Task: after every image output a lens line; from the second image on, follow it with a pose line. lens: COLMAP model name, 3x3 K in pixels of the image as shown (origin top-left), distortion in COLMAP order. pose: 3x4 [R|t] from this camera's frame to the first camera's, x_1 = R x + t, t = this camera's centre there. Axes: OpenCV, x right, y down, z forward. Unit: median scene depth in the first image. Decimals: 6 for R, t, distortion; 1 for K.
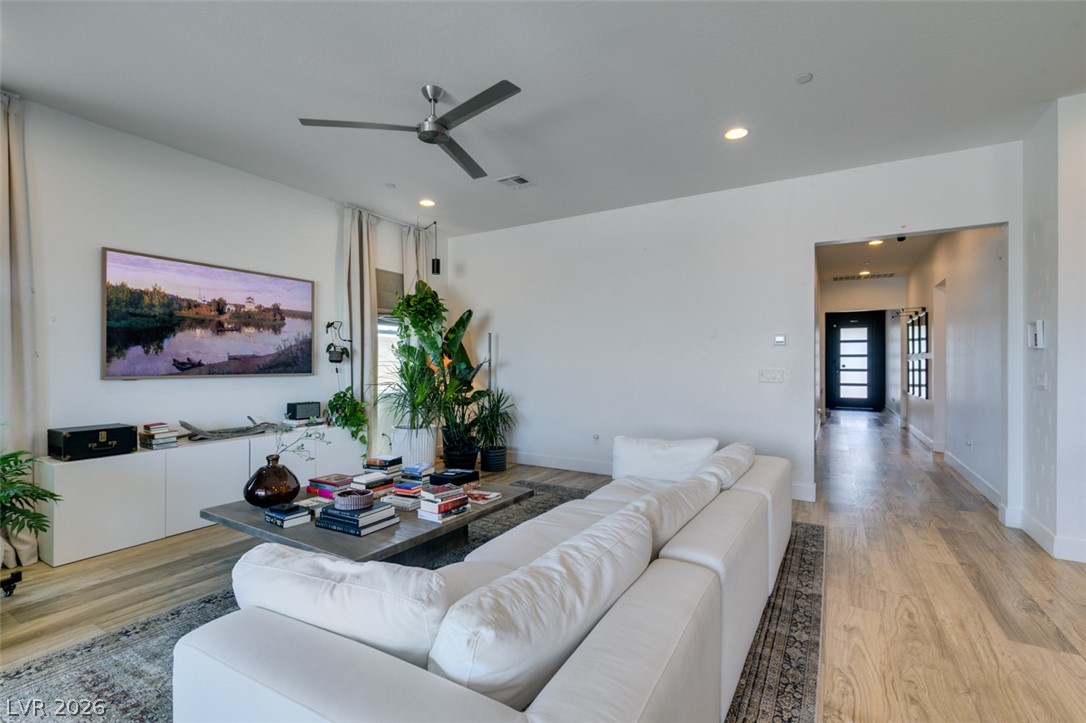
lens RADIAL K [[485.9, 0, 541.0], [0, 485.9, 365.6], [0, 0, 1]] dist [0.004149, -0.001993]
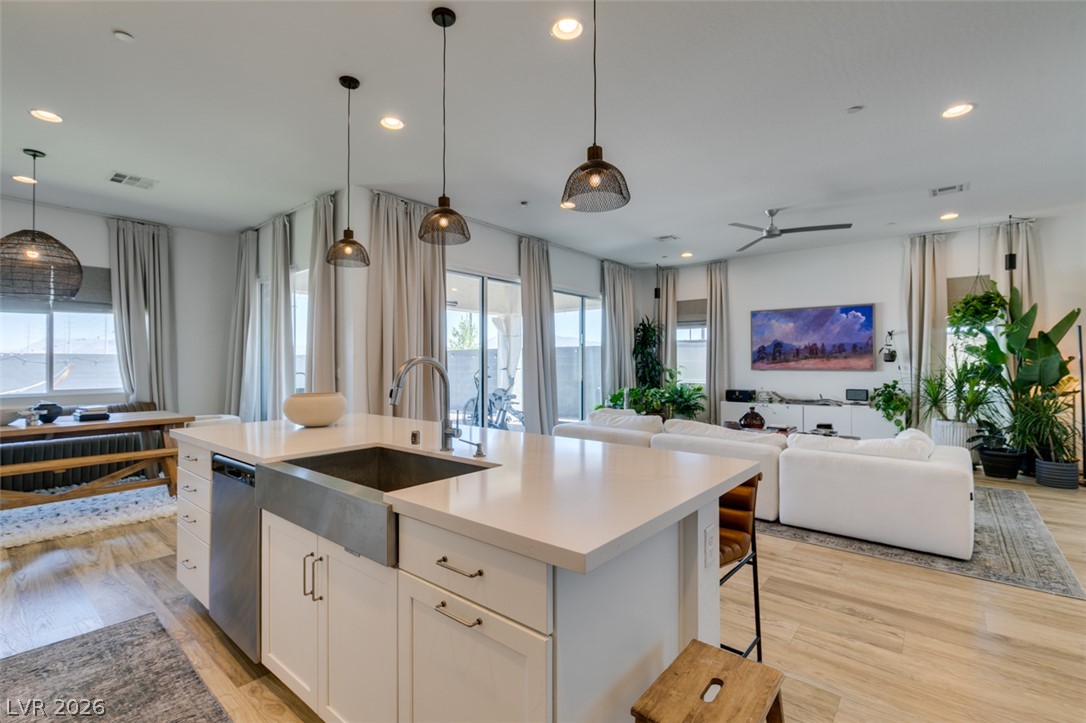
lens RADIAL K [[485.9, 0, 535.4], [0, 485.9, 357.1], [0, 0, 1]] dist [0.004149, -0.001993]
pose [[-0.157635, -0.013046, -0.987411, 1.064082], [-0.003849, 0.999913, -0.012597, 0.001425], [0.987490, 0.001814, -0.157671, 0.266298]]
